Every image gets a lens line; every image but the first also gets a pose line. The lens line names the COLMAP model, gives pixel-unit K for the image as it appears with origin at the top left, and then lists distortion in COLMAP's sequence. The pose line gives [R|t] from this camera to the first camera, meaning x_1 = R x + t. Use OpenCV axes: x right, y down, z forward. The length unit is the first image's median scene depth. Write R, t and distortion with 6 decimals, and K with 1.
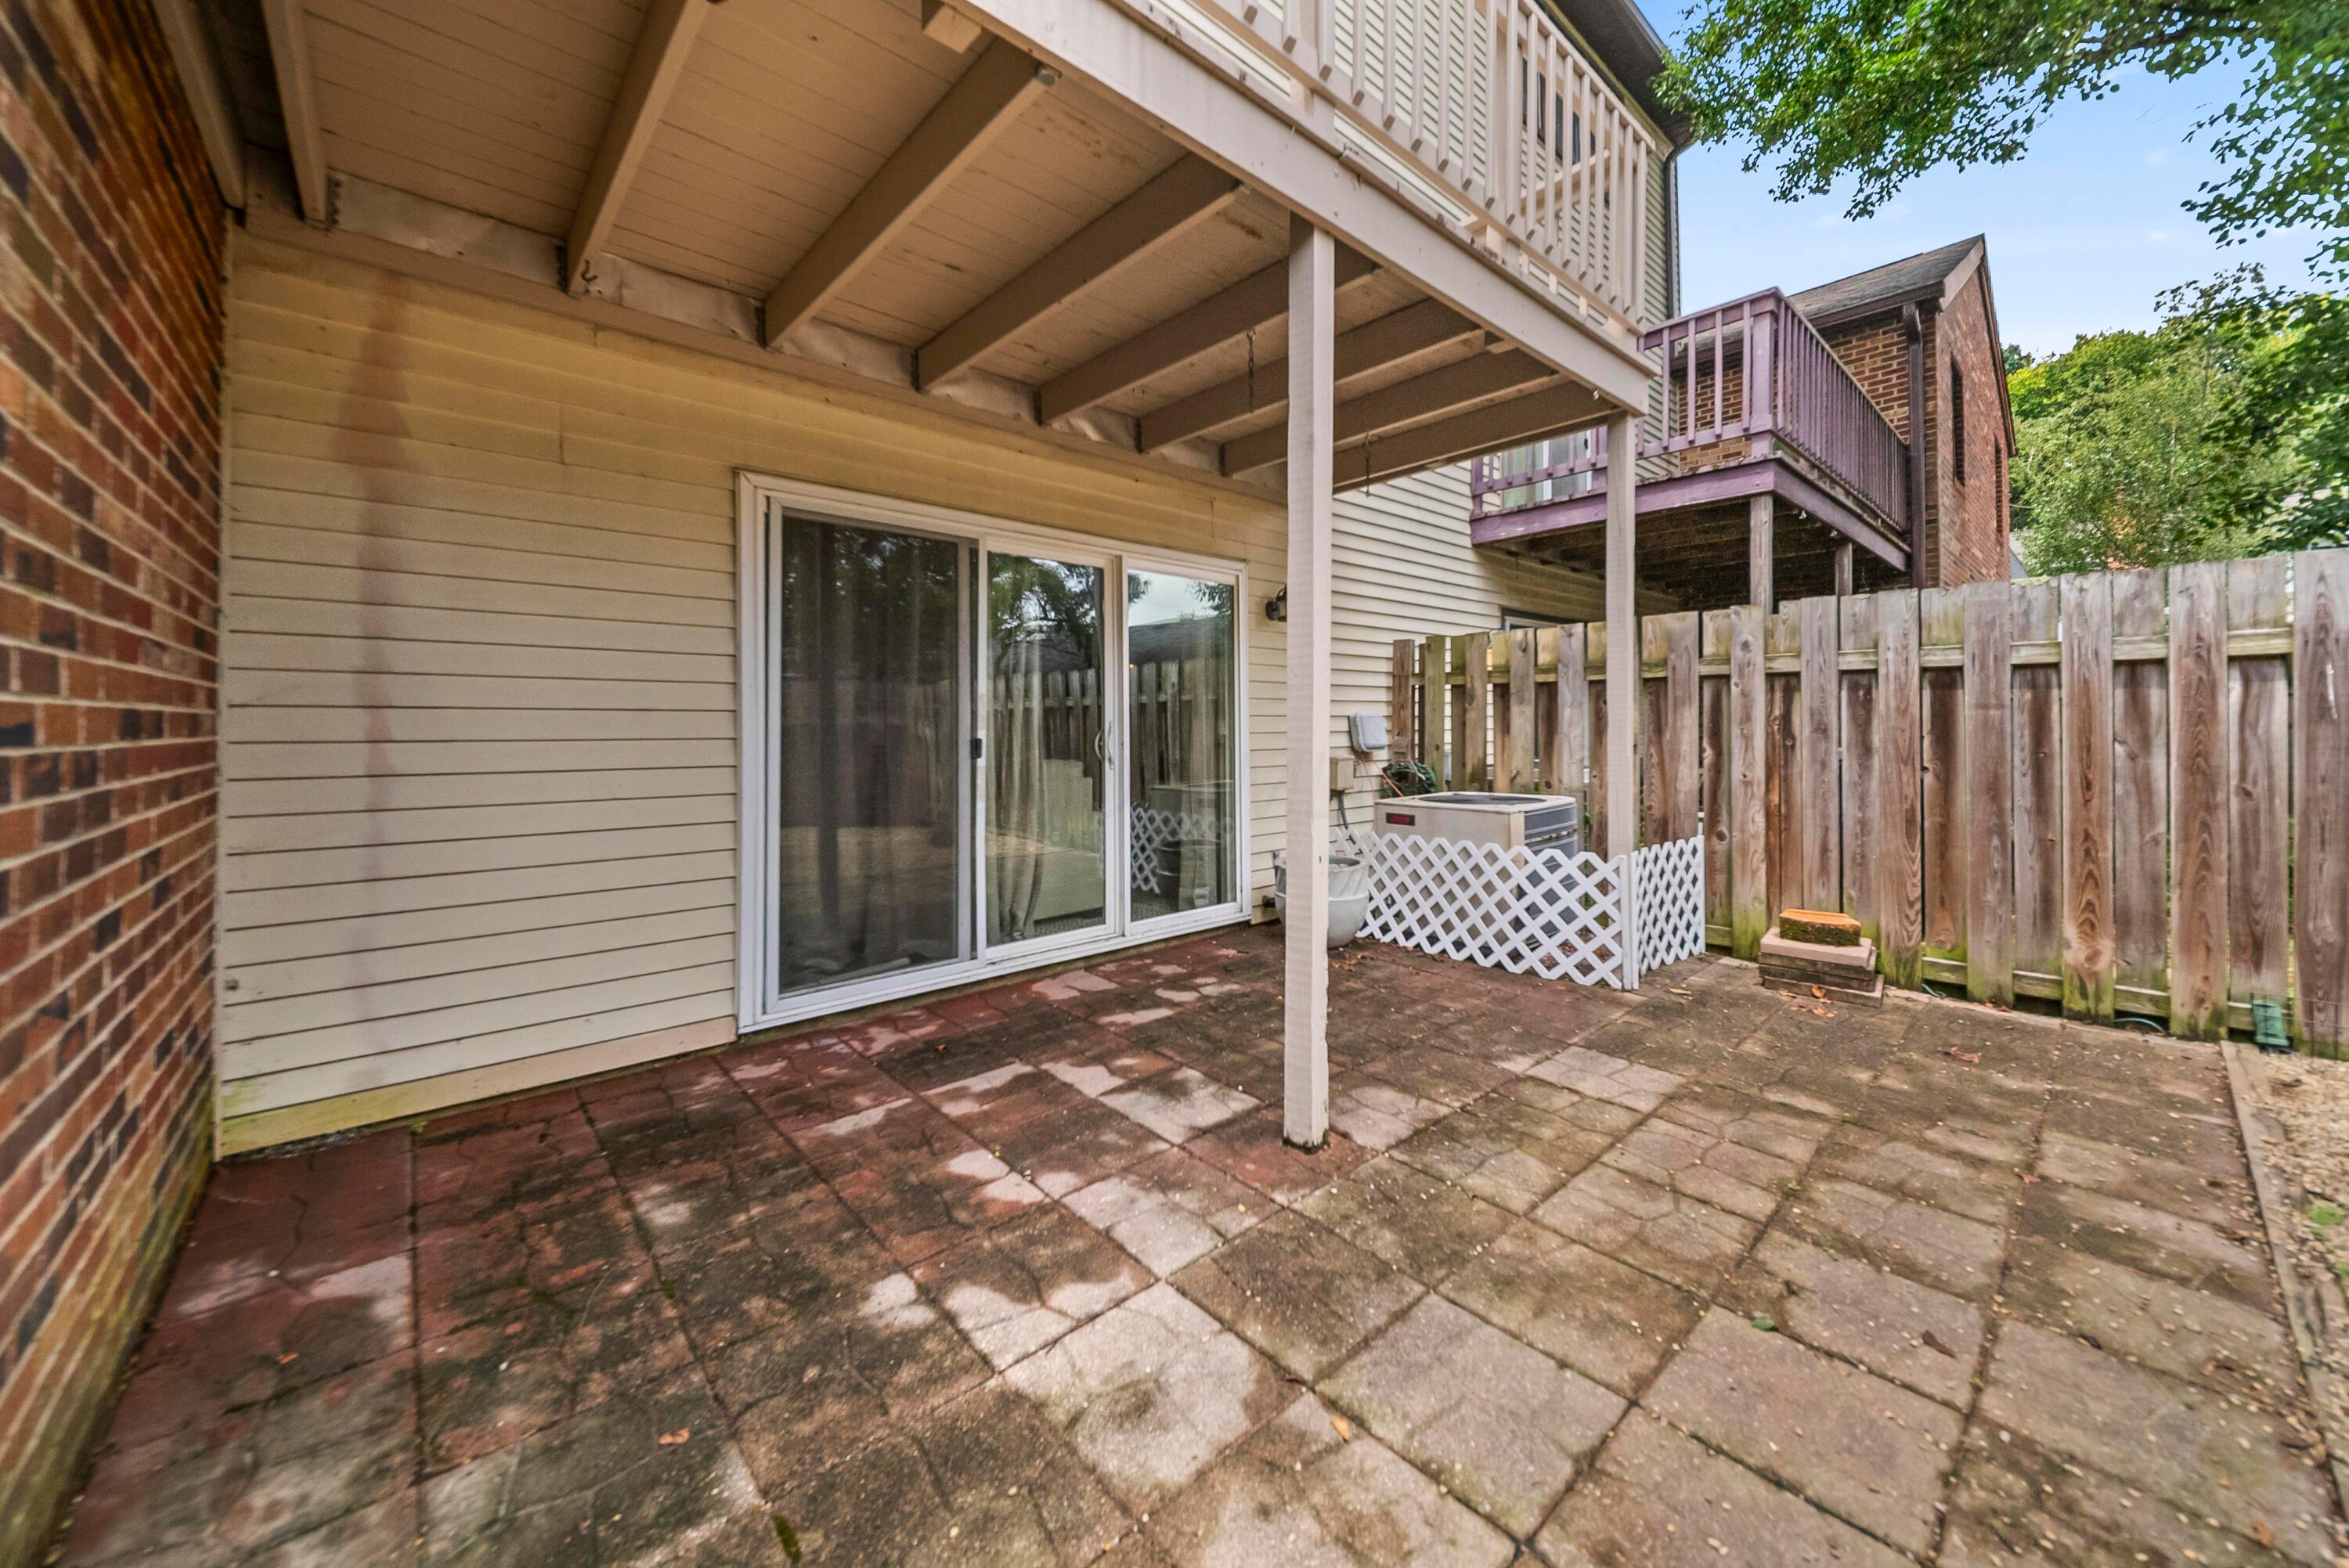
lens RADIAL K [[835.7, 0, 1188.7], [0, 835.7, 709.0], [0, 0, 1]] dist [0.000100, -0.002109]
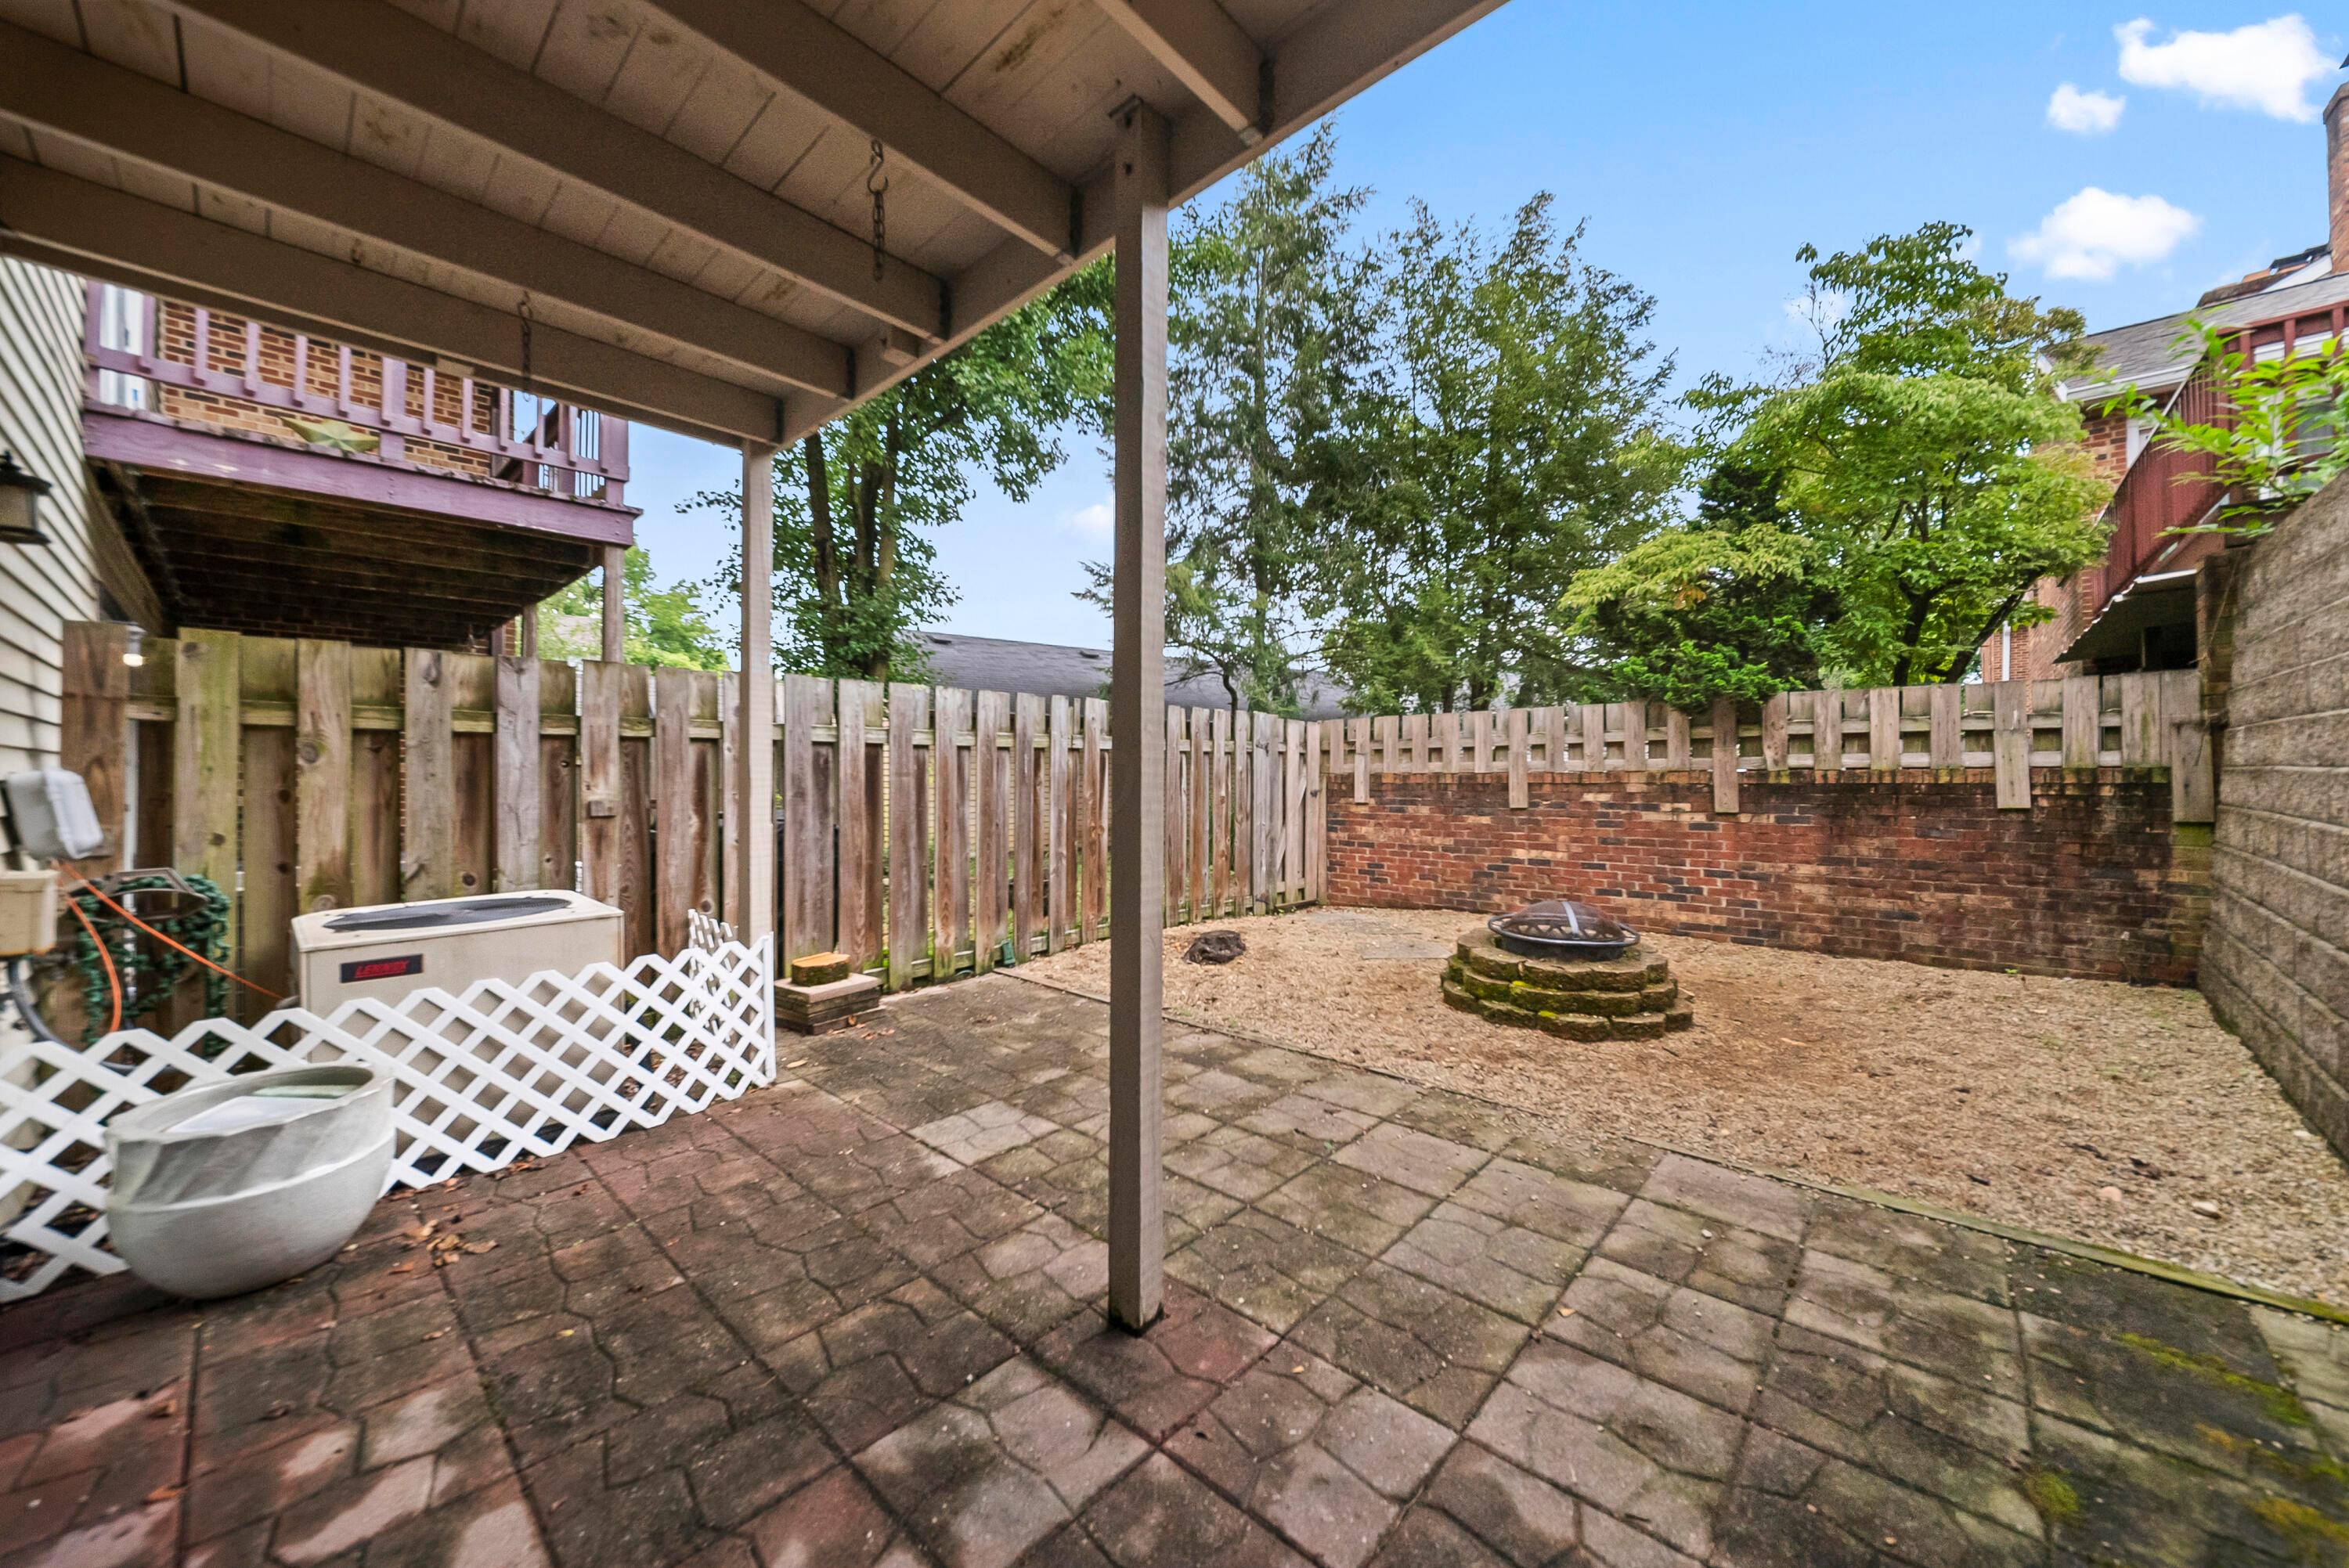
lens RADIAL K [[835.7, 0, 1156.7], [0, 835.7, 776.0], [0, 0, 1]] dist [0.000100, -0.002109]
pose [[-0.071440, 0.002453, 0.997442, -0.728356], [-0.006519, 0.999974, -0.002926, 0.004738], [-0.997424, -0.006711, -0.071422, 1.150555]]
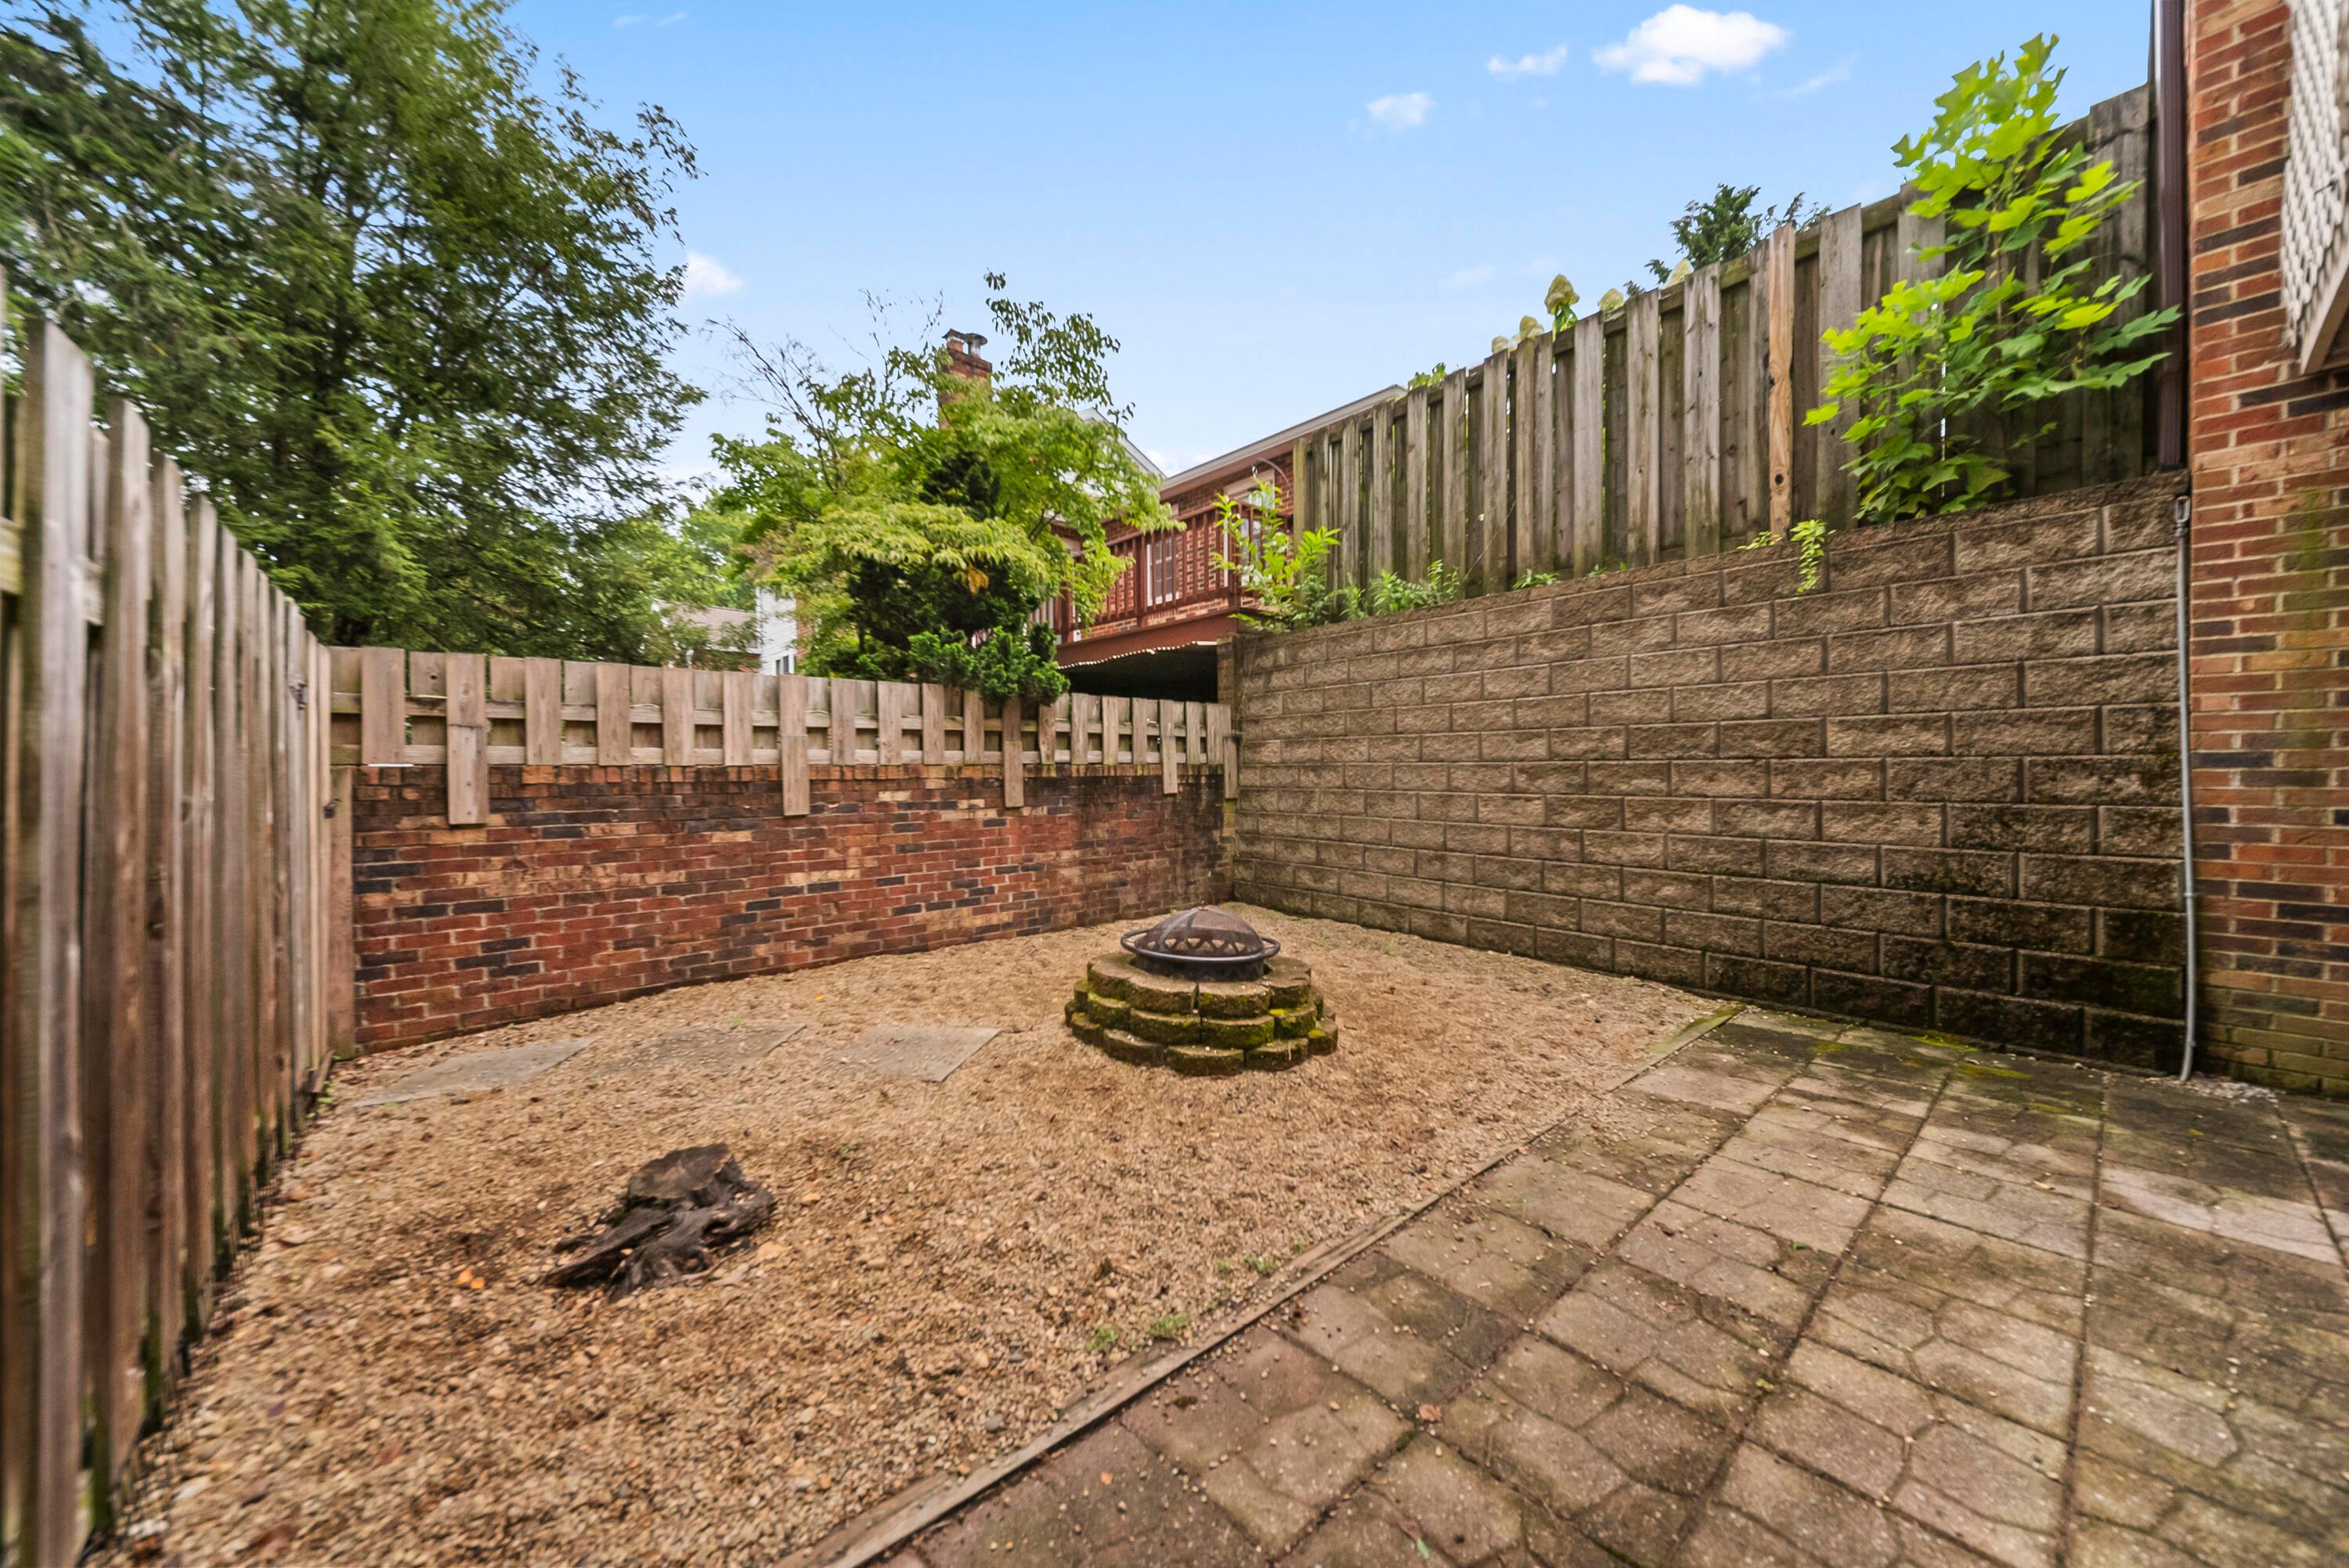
lens RADIAL K [[835.7, 0, 1159.4], [0, 835.7, 781.1], [0, 0, 1]] dist [0.000100, -0.002109]
pose [[-0.999766, 0.007745, 0.020197, 1.261787], [0.007798, 0.999966, 0.002522, 0.016640], [-0.020177, 0.002679, -0.999793, 1.774745]]
